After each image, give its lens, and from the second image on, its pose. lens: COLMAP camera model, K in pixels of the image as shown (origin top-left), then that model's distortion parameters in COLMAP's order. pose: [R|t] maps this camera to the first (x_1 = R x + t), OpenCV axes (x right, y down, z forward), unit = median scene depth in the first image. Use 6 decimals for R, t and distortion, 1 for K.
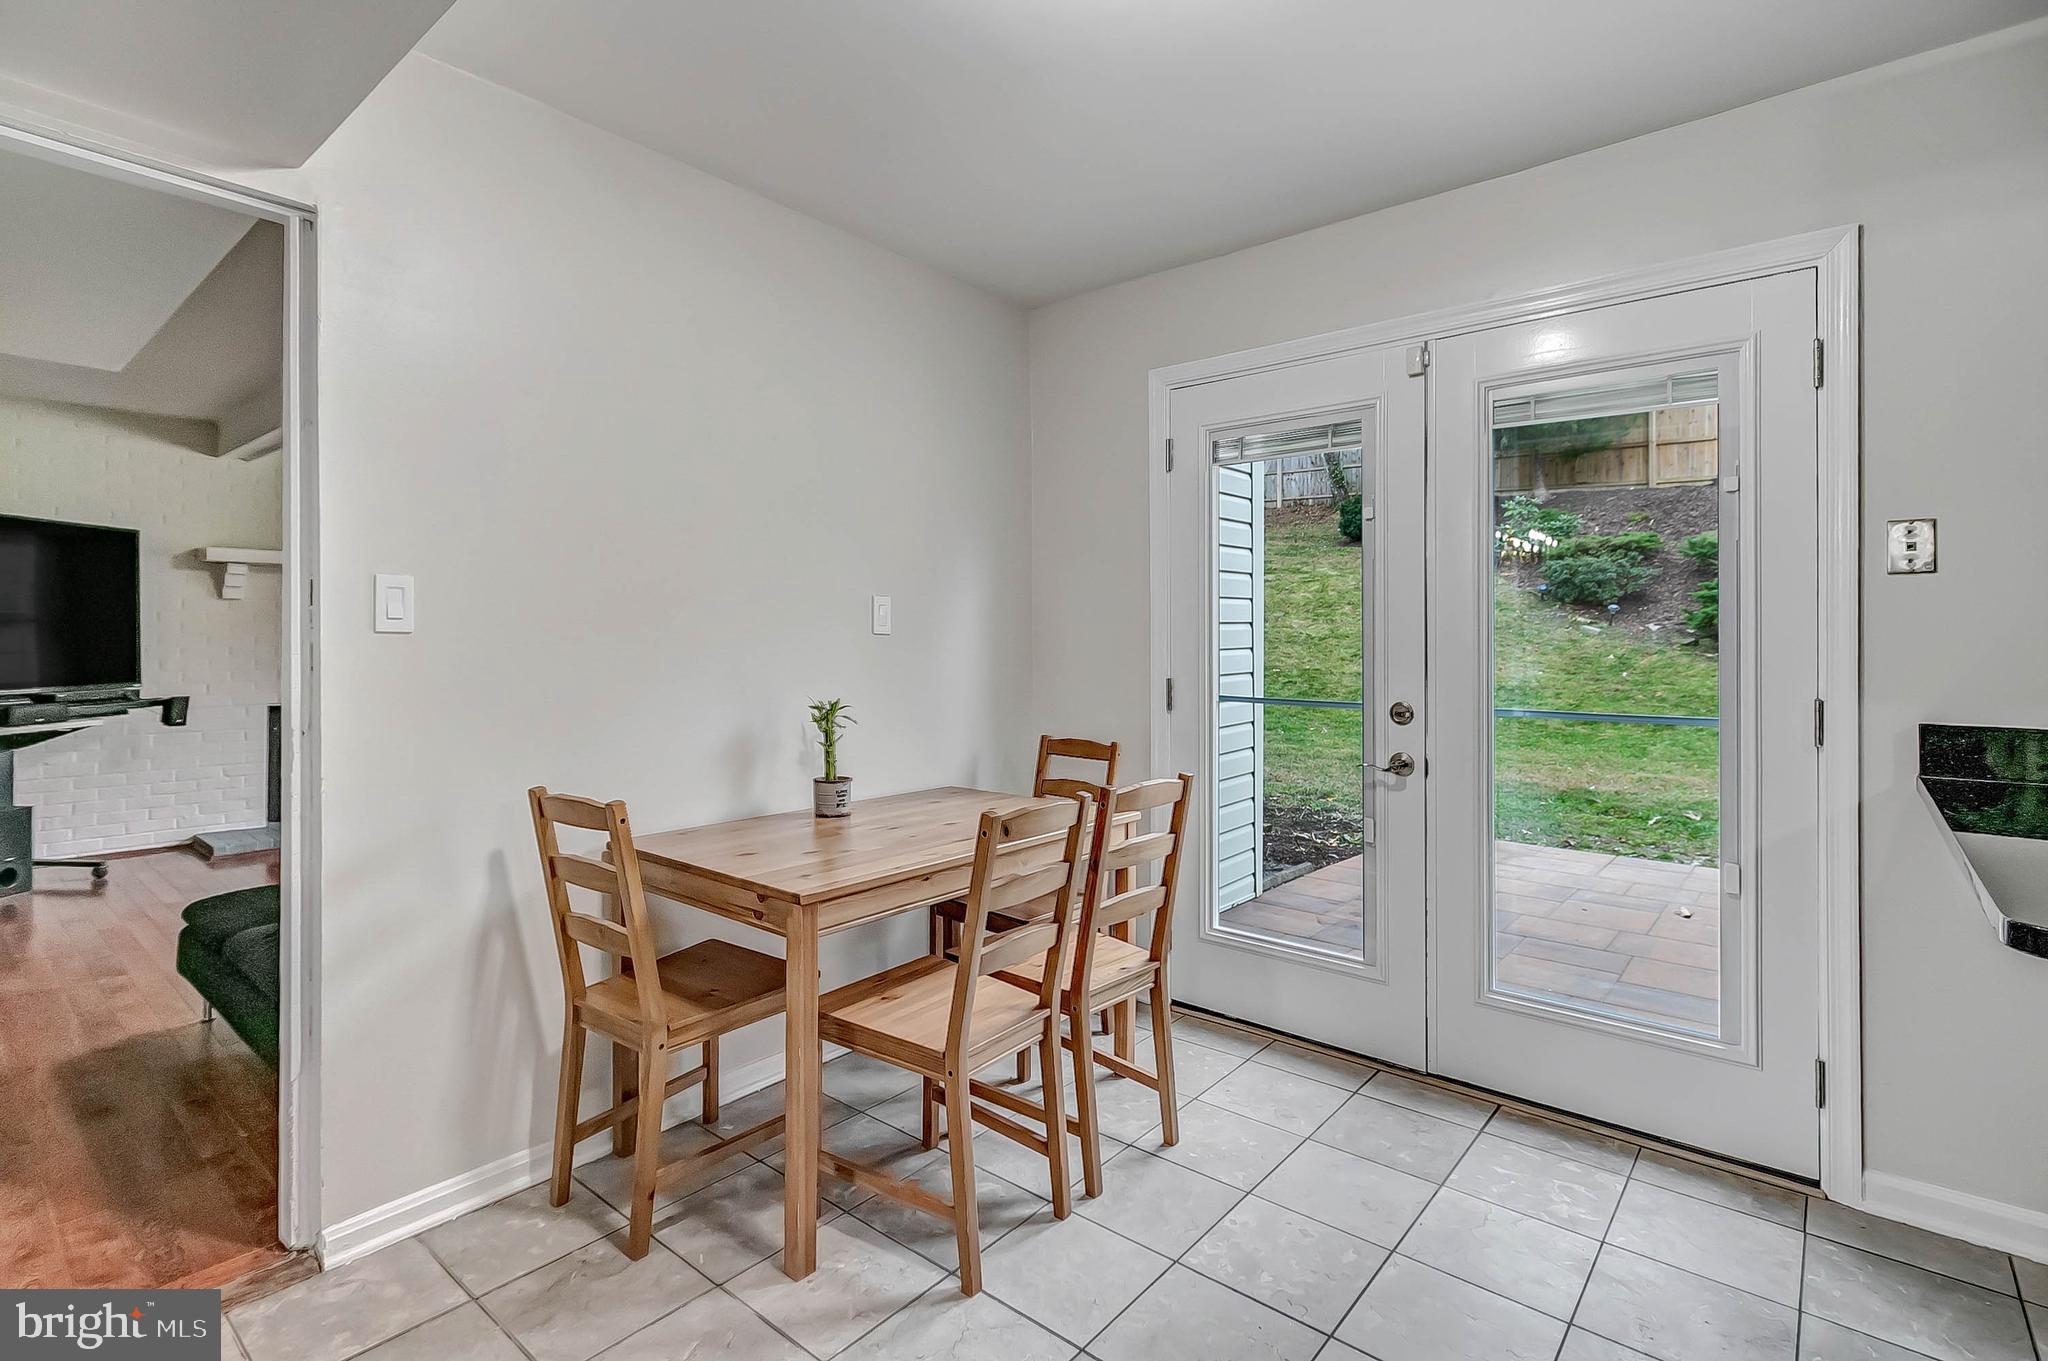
lens RADIAL K [[950.0, 0, 1016.6], [0, 950.0, 639.4], [0, 0, 1]] dist [0.000576, -0.001245]
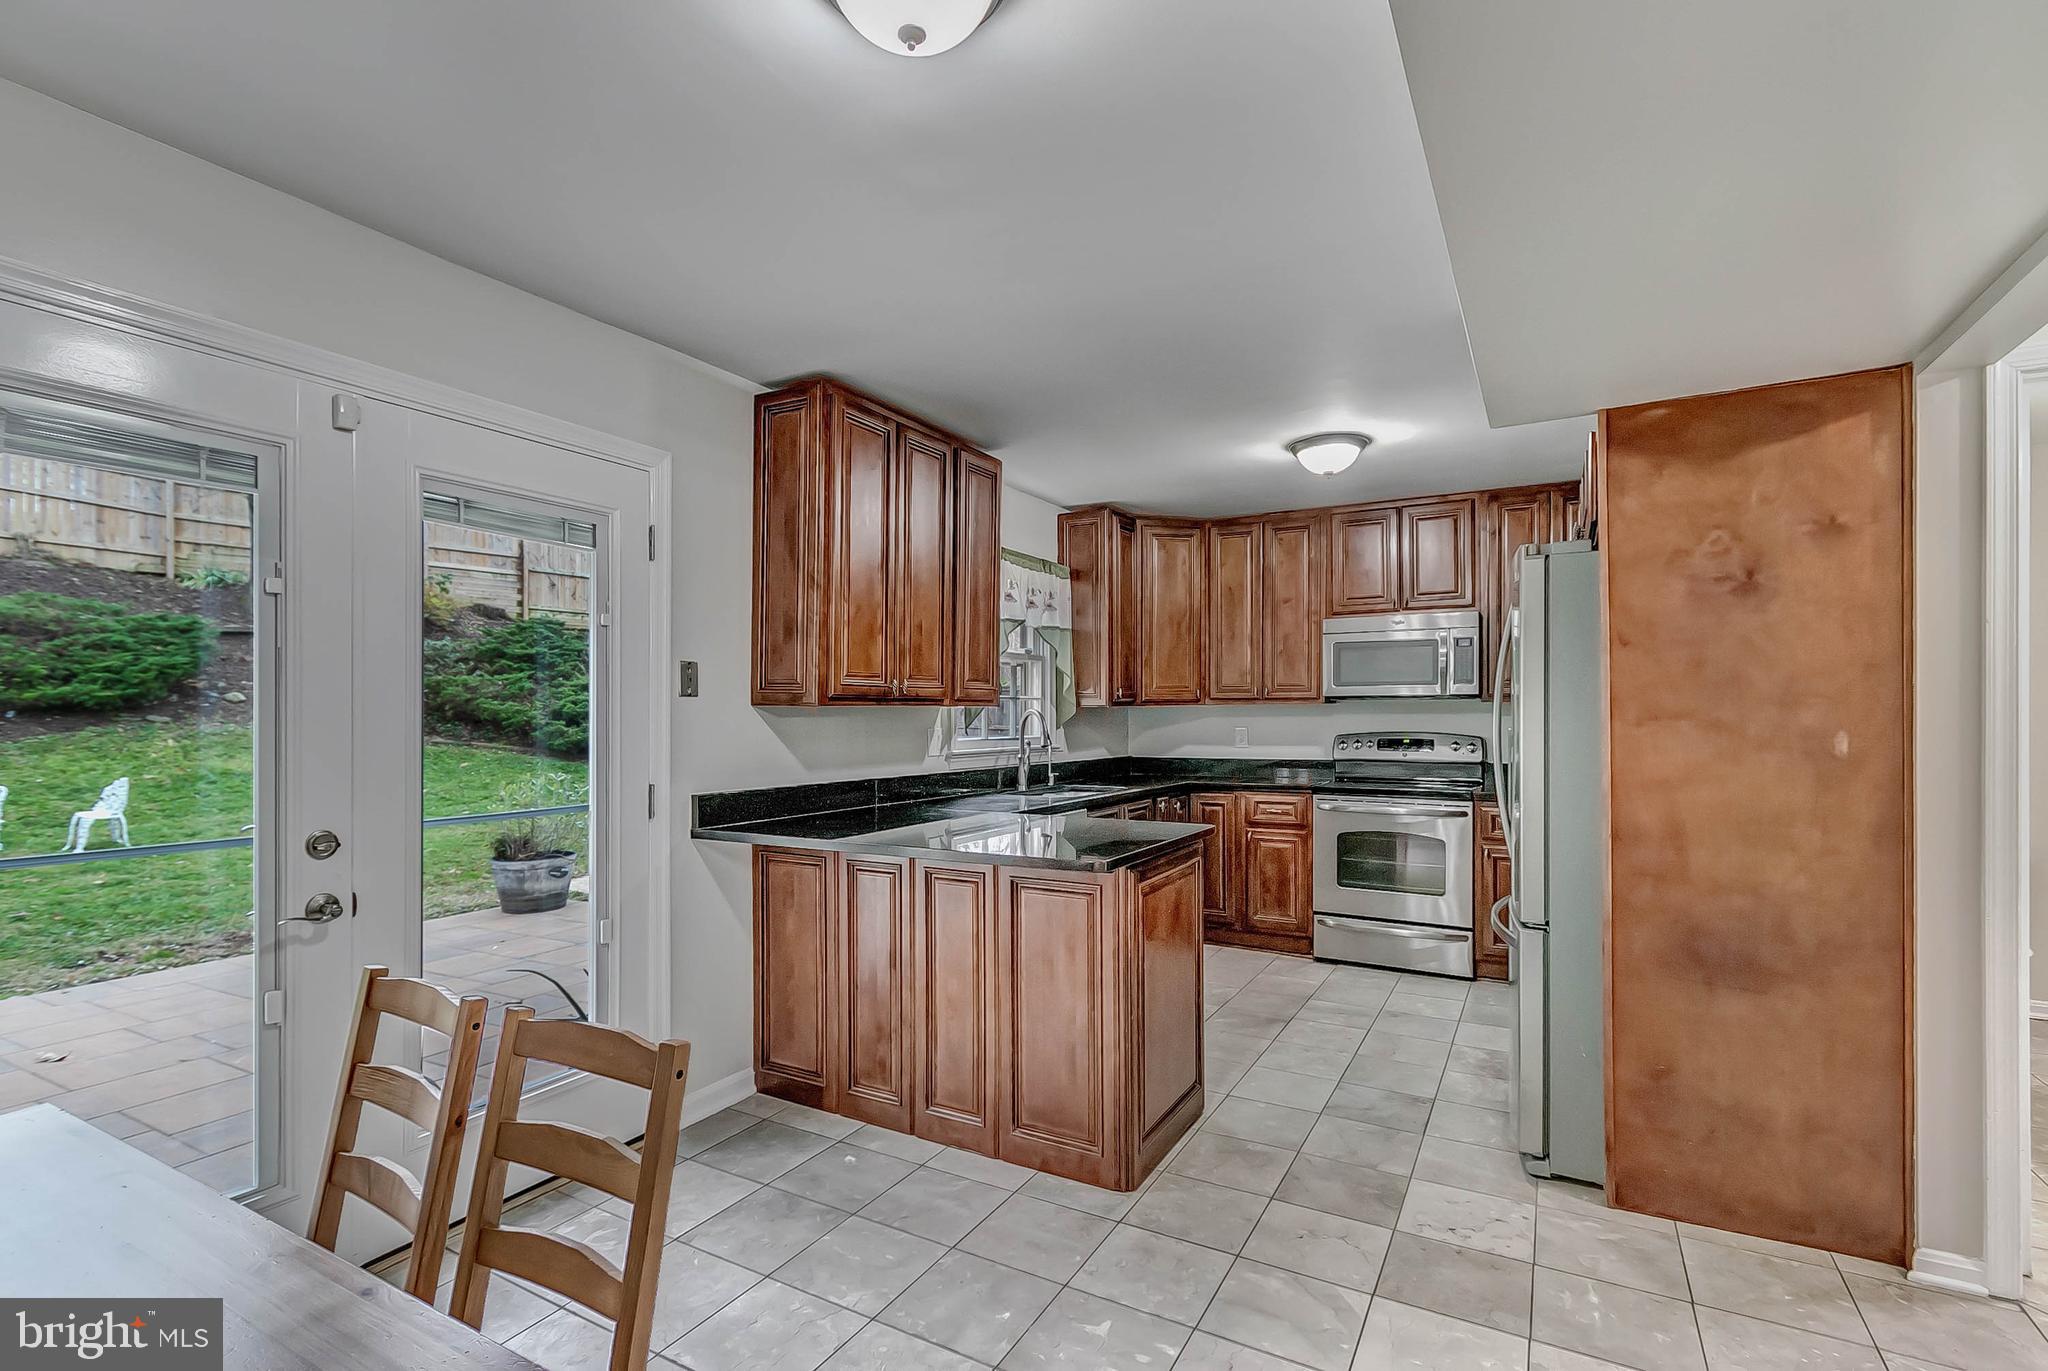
lens RADIAL K [[950.0, 0, 1002.3], [0, 950.0, 717.8], [0, 0, 1]] dist [0.000576, -0.001245]
pose [[-0.172364, -0.008177, 0.984999, -0.479704], [-0.005024, 0.999960, 0.007422, -0.037269], [-0.985021, -0.003669, -0.172398, 0.574873]]
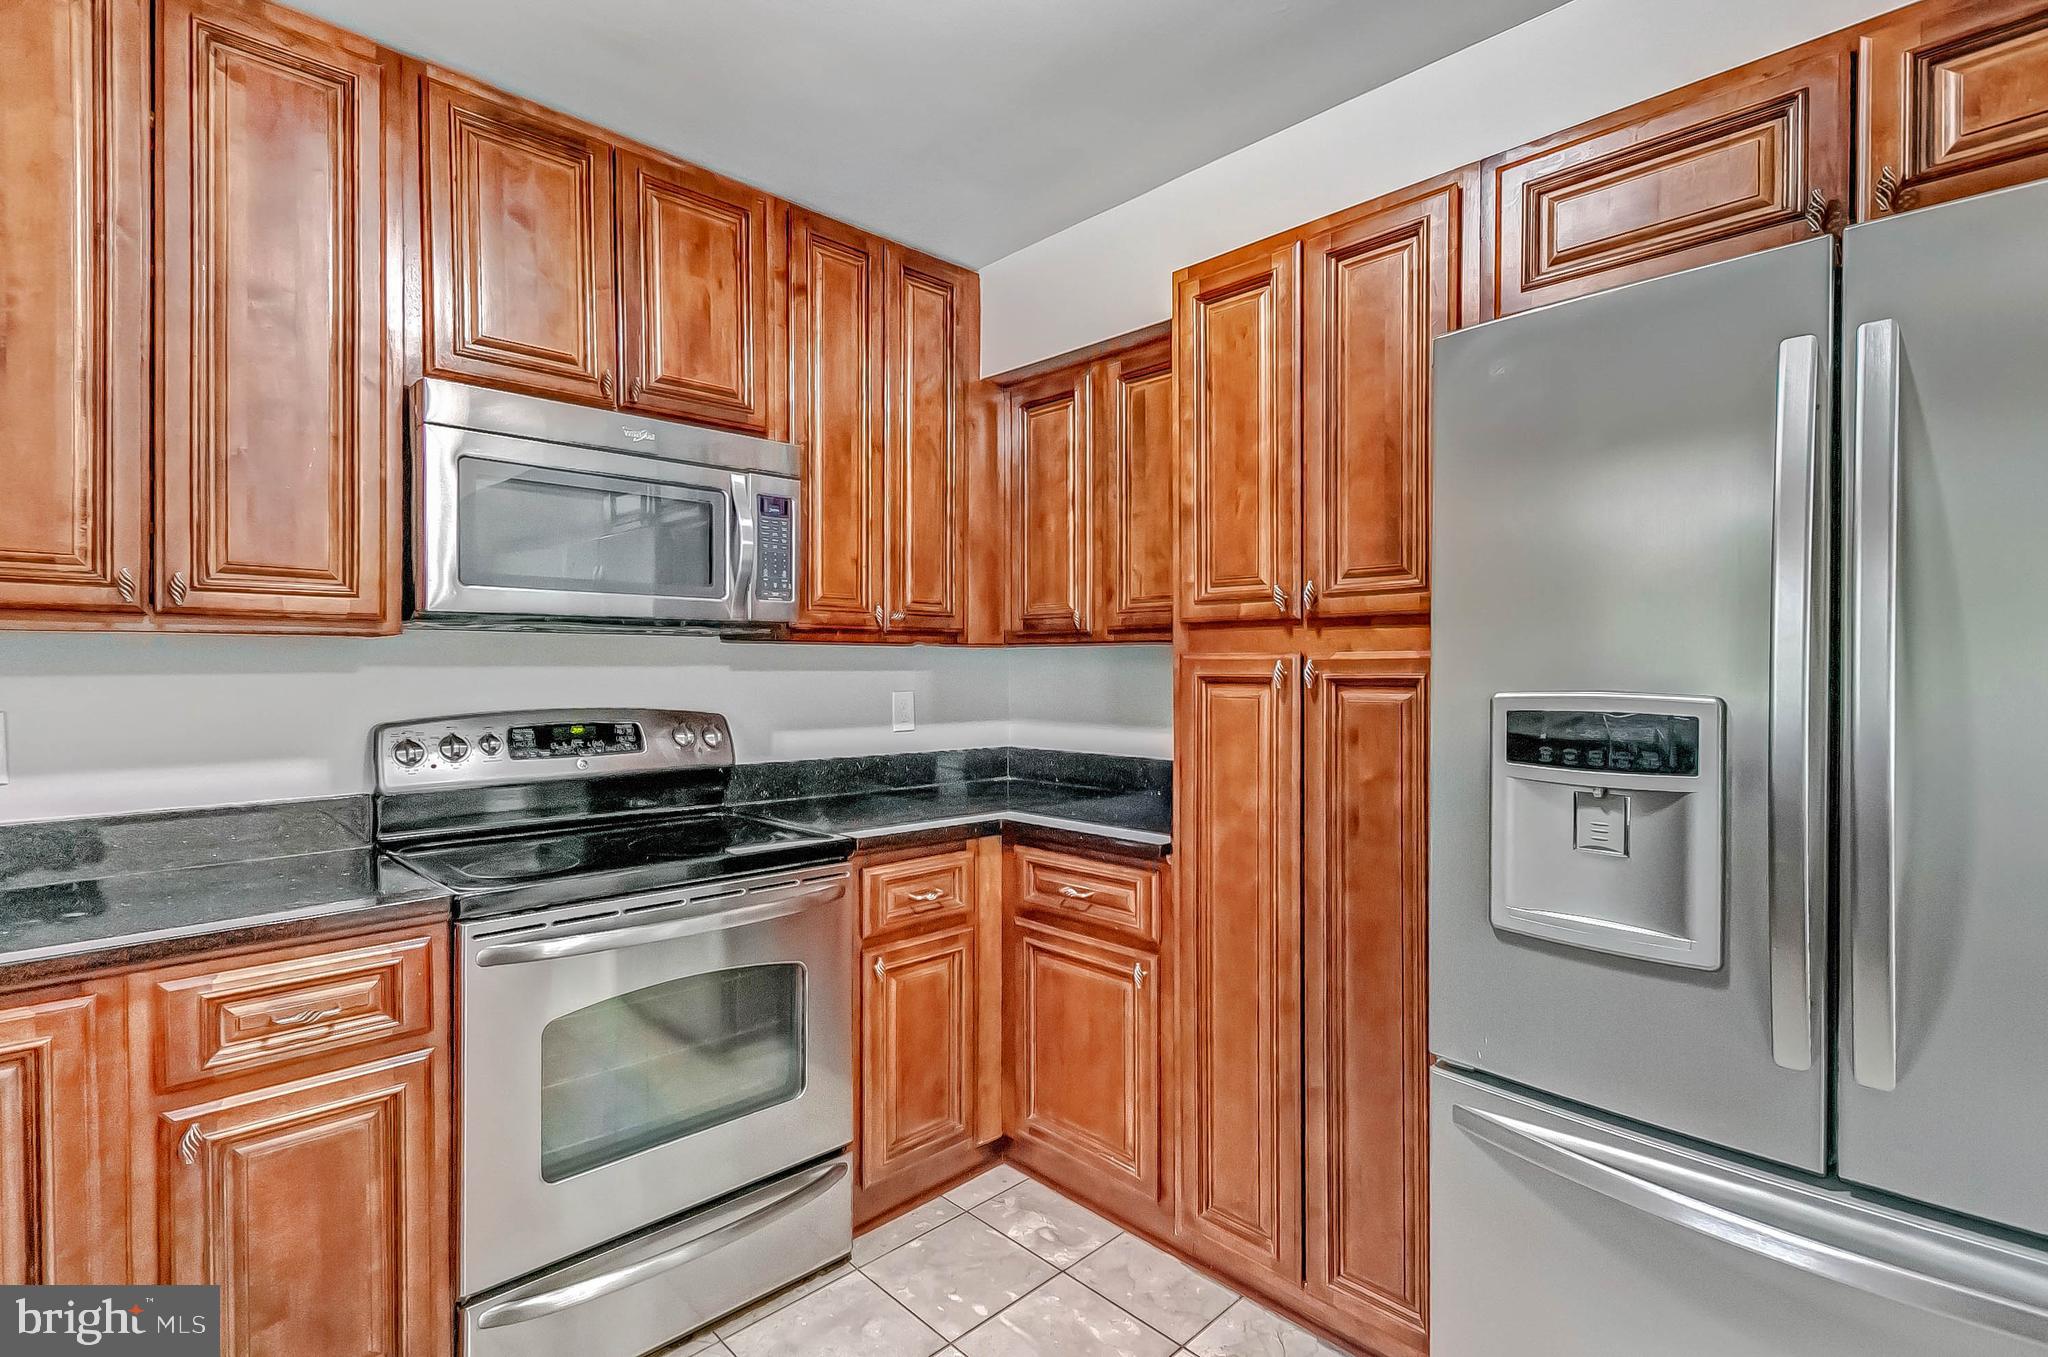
lens RADIAL K [[950.0, 0, 1016.5], [0, 950.0, 677.8], [0, 0, 1]] dist [0.000576, -0.001245]
pose [[-0.994542, -0.001952, 0.104321, 0.824903], [-0.001668, 0.999995, 0.002805, -0.027867], [-0.104326, 0.002616, -0.994540, 0.197963]]
